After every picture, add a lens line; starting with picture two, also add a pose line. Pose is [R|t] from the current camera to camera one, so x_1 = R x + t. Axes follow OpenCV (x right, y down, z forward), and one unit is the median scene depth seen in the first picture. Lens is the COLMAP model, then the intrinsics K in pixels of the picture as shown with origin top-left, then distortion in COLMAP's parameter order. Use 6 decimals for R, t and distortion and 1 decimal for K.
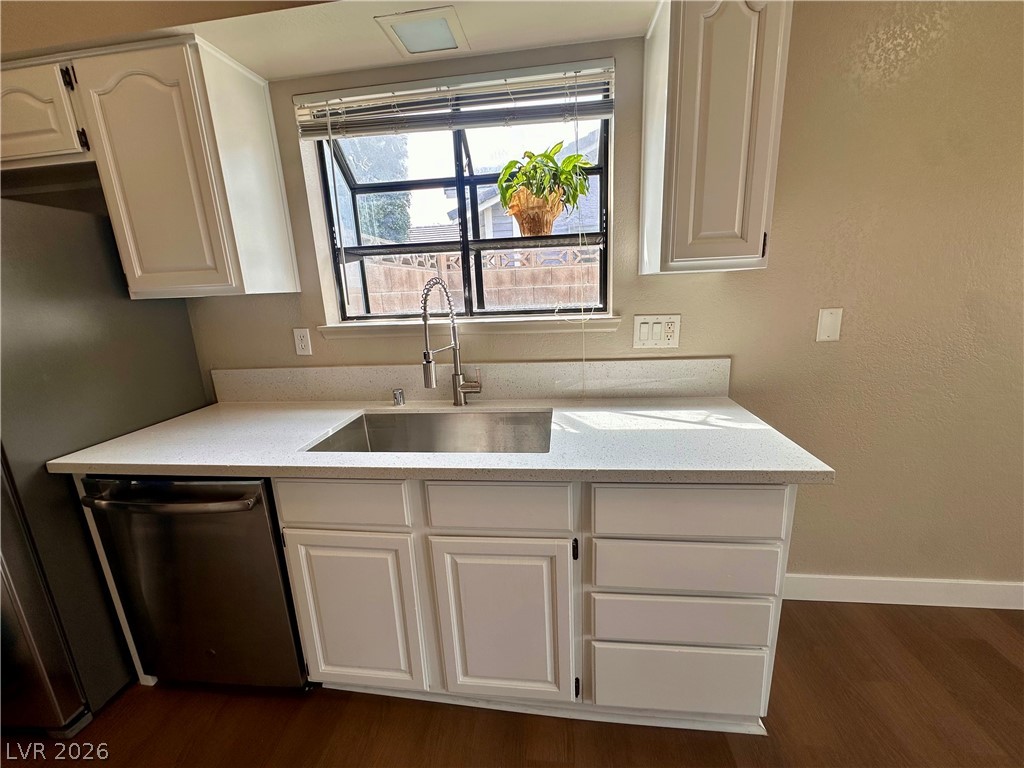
lens RADIAL K [[408.7, 0, 509.4], [0, 408.7, 383.6], [0, 0, 1]] dist [-0.003314, -0.000074]
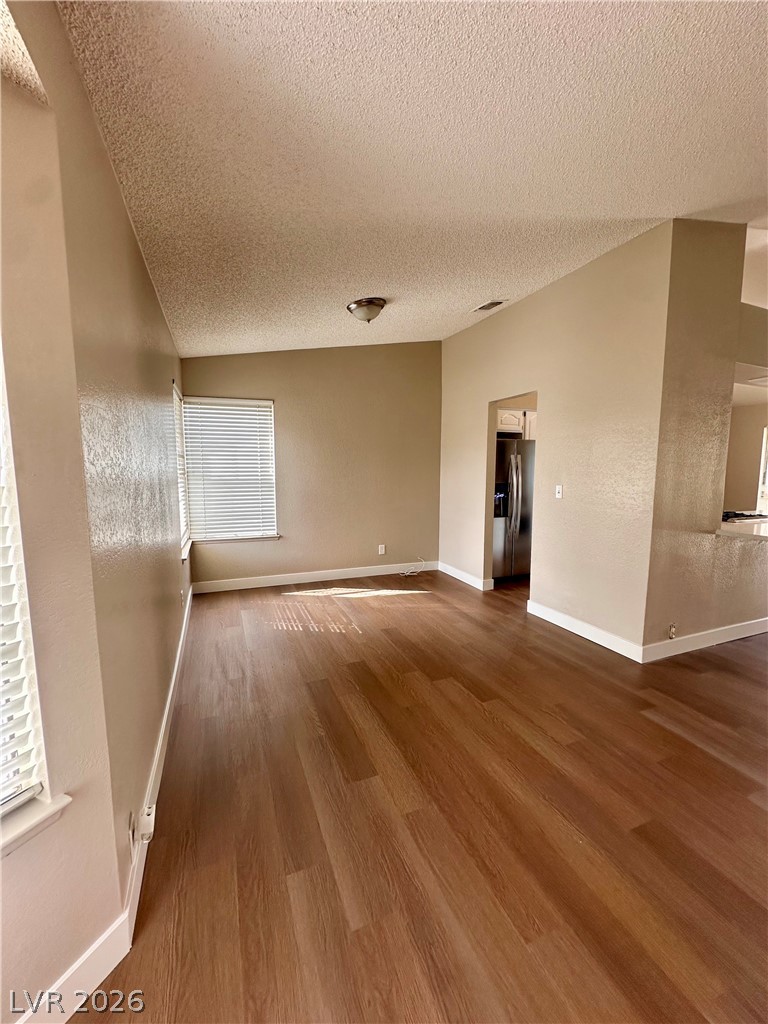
lens RADIAL K [[408.7, 0, 381.0], [0, 408.7, 511.1], [0, 0, 1]] dist [-0.003314, -0.000074]
pose [[0.878237, -0.005644, 0.478193, -3.639025], [0.070294, 0.990593, -0.117409, 0.508185], [-0.473031, 0.136727, 0.870372, -1.492266]]
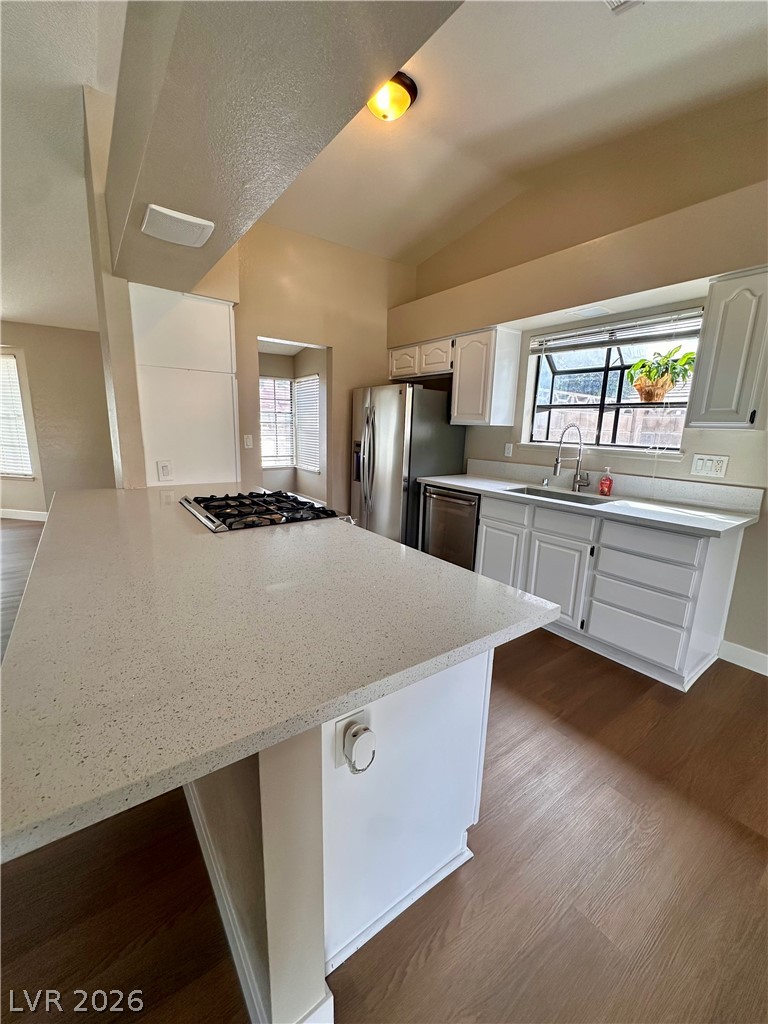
lens RADIAL K [[408.7, 0, 384.5], [0, 408.7, 512.8], [0, 0, 1]] dist [-0.003314, -0.000074]
pose [[0.684922, 0.213218, -0.696721, 0.644844], [-0.224791, 0.971415, 0.076299, 0.214134], [0.693073, 0.104357, 0.713273, -0.987637]]
